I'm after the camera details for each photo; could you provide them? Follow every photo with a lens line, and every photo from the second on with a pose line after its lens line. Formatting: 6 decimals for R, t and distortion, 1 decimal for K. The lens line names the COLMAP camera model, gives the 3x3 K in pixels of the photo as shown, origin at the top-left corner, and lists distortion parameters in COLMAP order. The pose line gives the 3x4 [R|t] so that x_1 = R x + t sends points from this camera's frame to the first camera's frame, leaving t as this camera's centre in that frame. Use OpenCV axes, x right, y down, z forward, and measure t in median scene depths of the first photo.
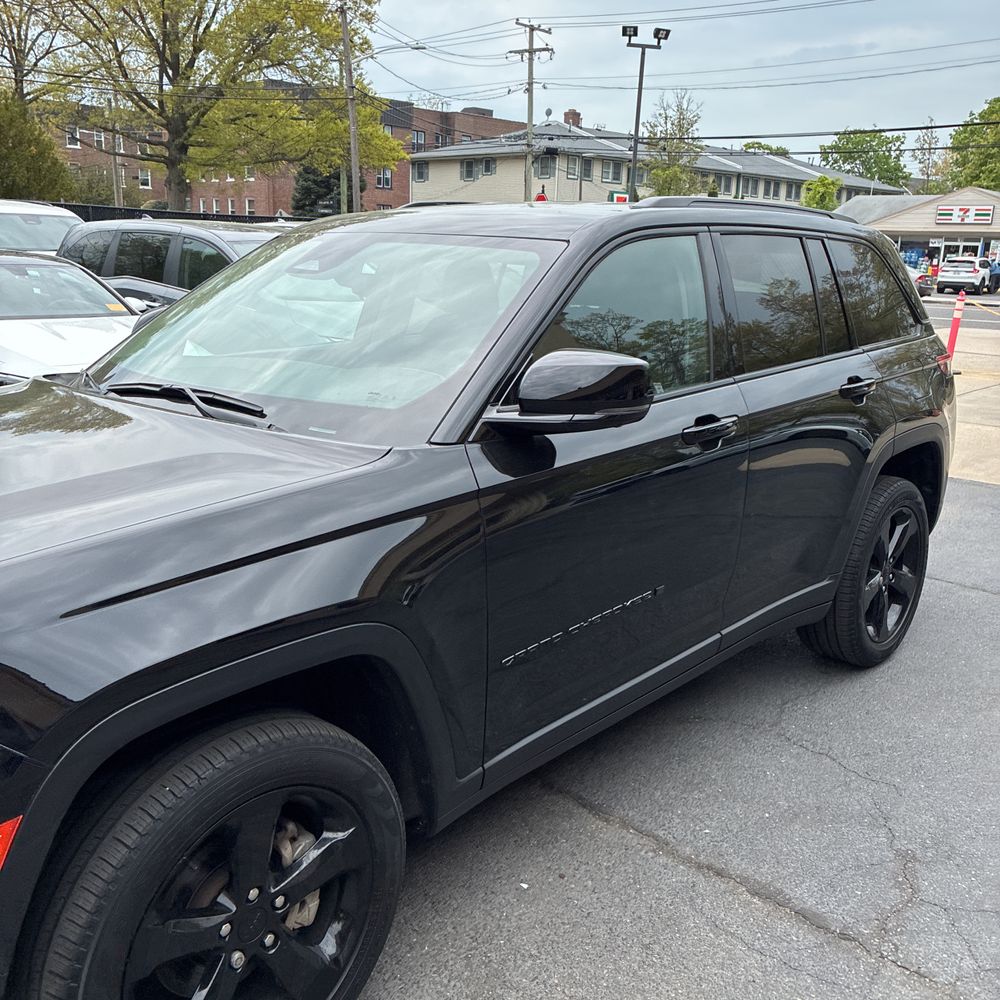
lens RADIAL K [[1003.6, 0, 479.0], [0, 1003.6, 493.4], [0, 0, 1]] dist [0.027196, 0.000000]
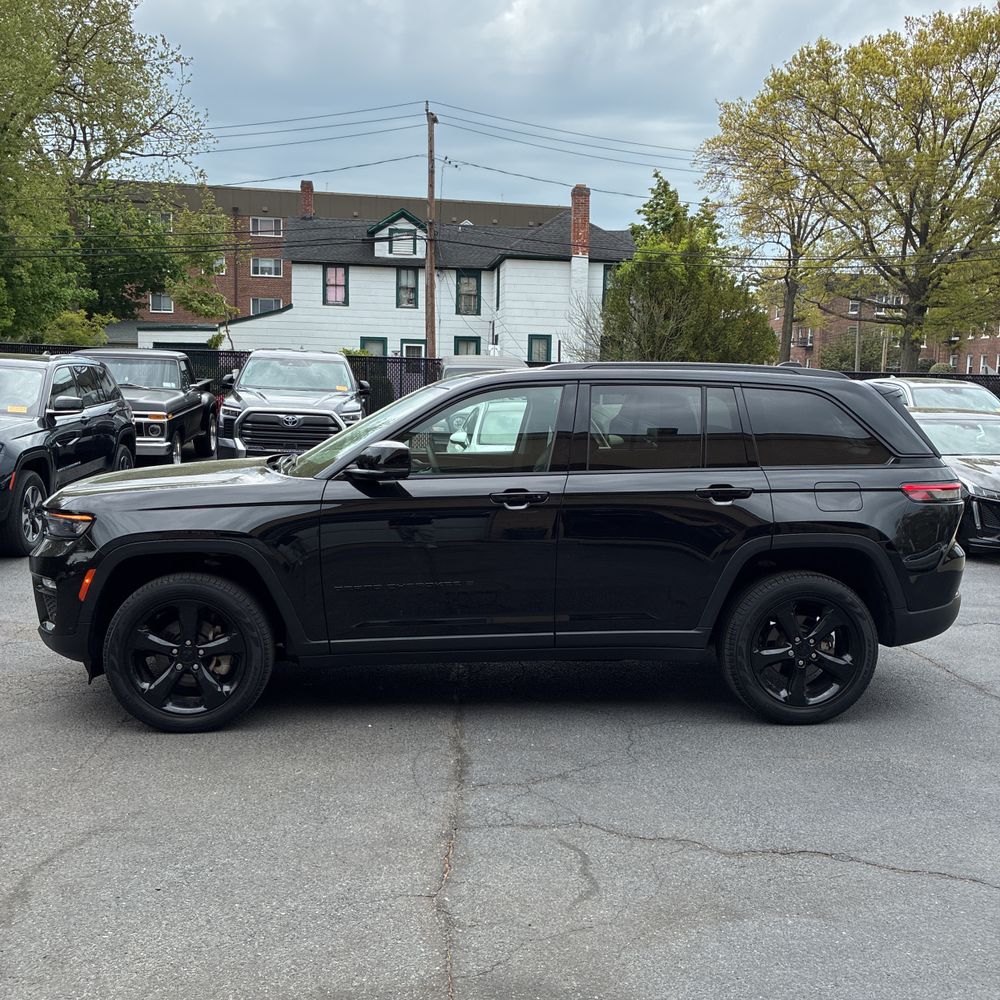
lens RADIAL K [[1003.6, 0, 492.3], [0, 1003.6, 491.9], [0, 0, 1]] dist [0.027196, 0.000000]
pose [[0.738785, 0.063314, -0.670961, 1.095622], [-0.164005, 0.982538, -0.087867, 0.069070], [0.653681, 0.174956, 0.736268, -0.227134]]
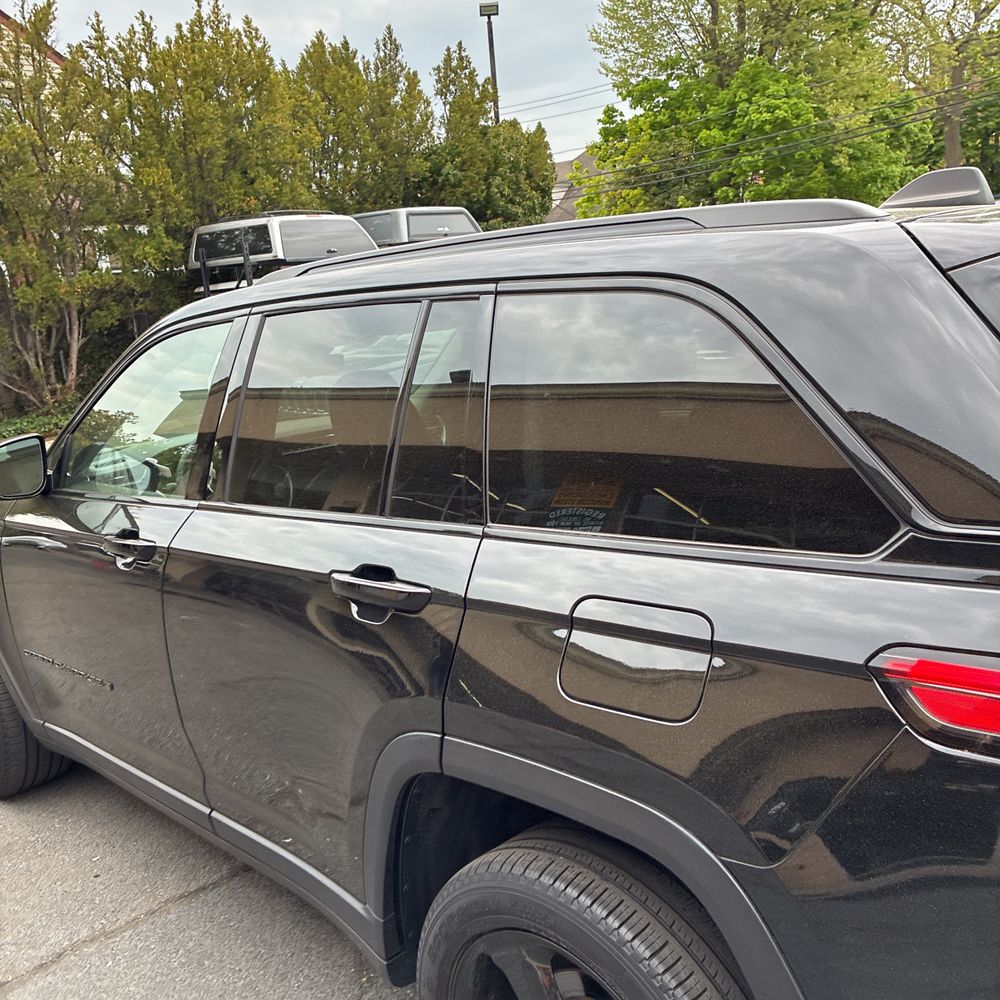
lens RADIAL K [[1003.6, 0, 493.5], [0, 1003.6, 481.0], [0, 0, 1]] dist [0.027196, 0.000000]
pose [[-0.040087, 0.156842, -0.986810, 0.901306], [-0.155164, 0.974646, 0.161212, -0.259408], [0.987075, 0.159580, -0.014734, 1.090524]]
